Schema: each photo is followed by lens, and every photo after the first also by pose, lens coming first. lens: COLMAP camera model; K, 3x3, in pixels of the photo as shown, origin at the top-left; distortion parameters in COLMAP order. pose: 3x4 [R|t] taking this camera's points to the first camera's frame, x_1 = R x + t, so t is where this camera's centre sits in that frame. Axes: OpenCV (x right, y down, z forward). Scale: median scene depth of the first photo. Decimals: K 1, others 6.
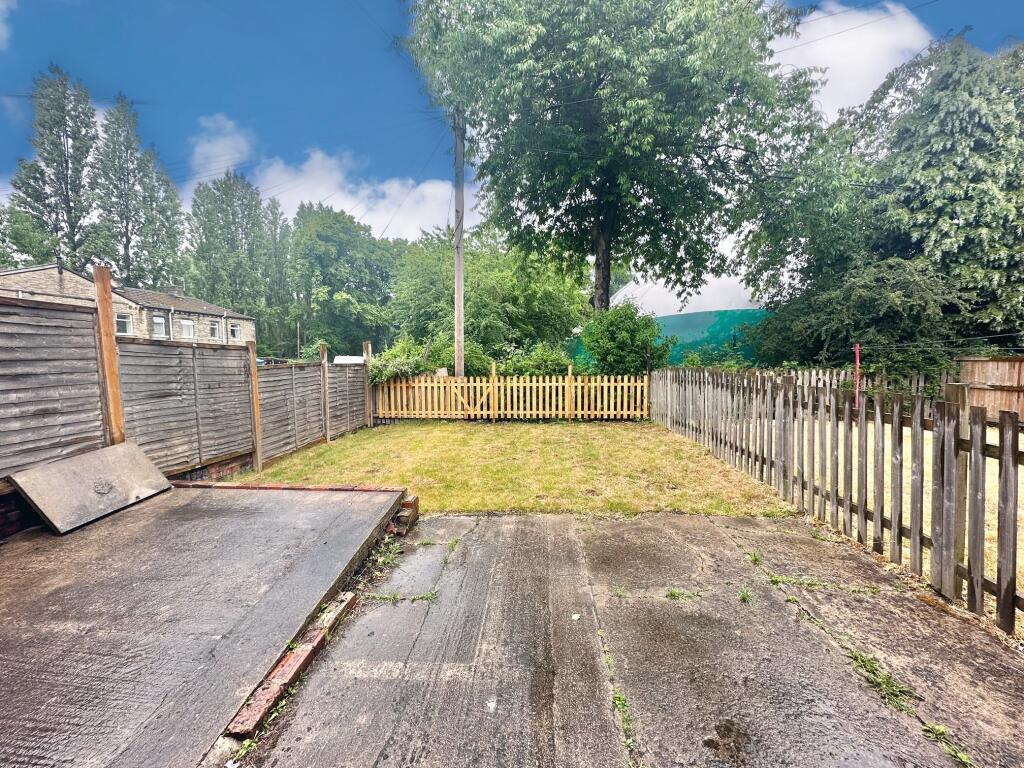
lens RADIAL K [[406.8, 0, 510.4], [0, 406.8, 385.2], [0, 0, 1]] dist [-0.002536, -0.000323]
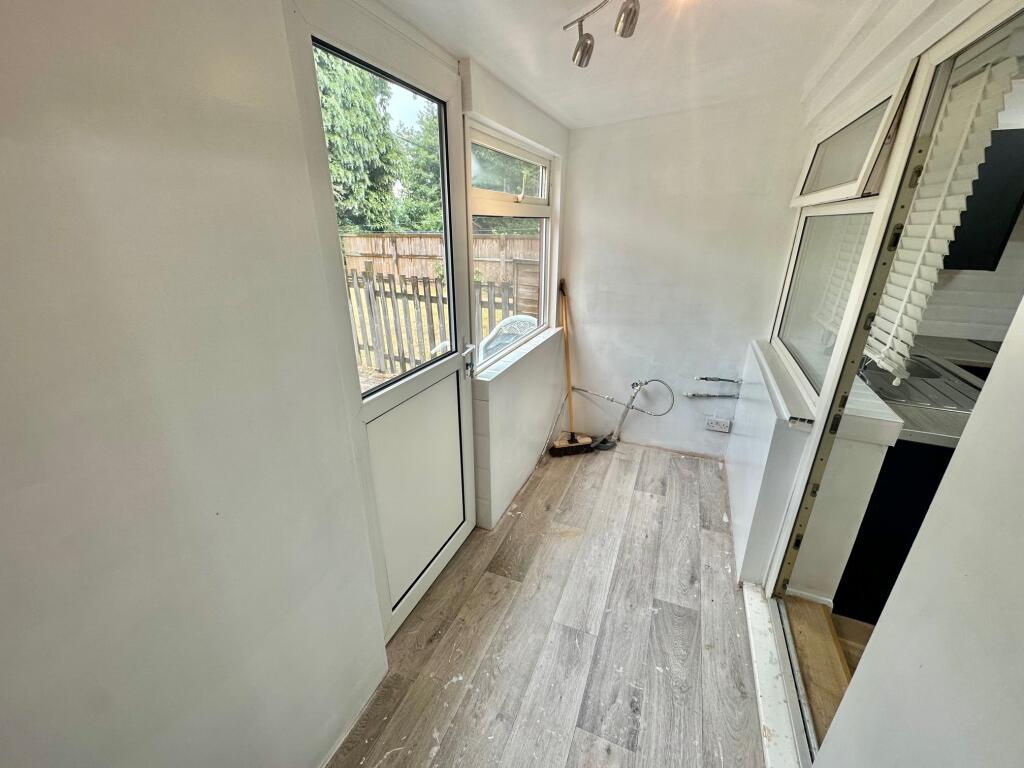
lens RADIAL K [[406.8, 0, 515.1], [0, 406.8, 385.7], [0, 0, 1]] dist [-0.002536, -0.000323]
pose [[0.322442, -0.334942, 0.885350, -0.169940], [0.051657, 0.940138, 0.336856, -0.018452], [-0.945179, -0.062882, 0.320442, -0.088084]]
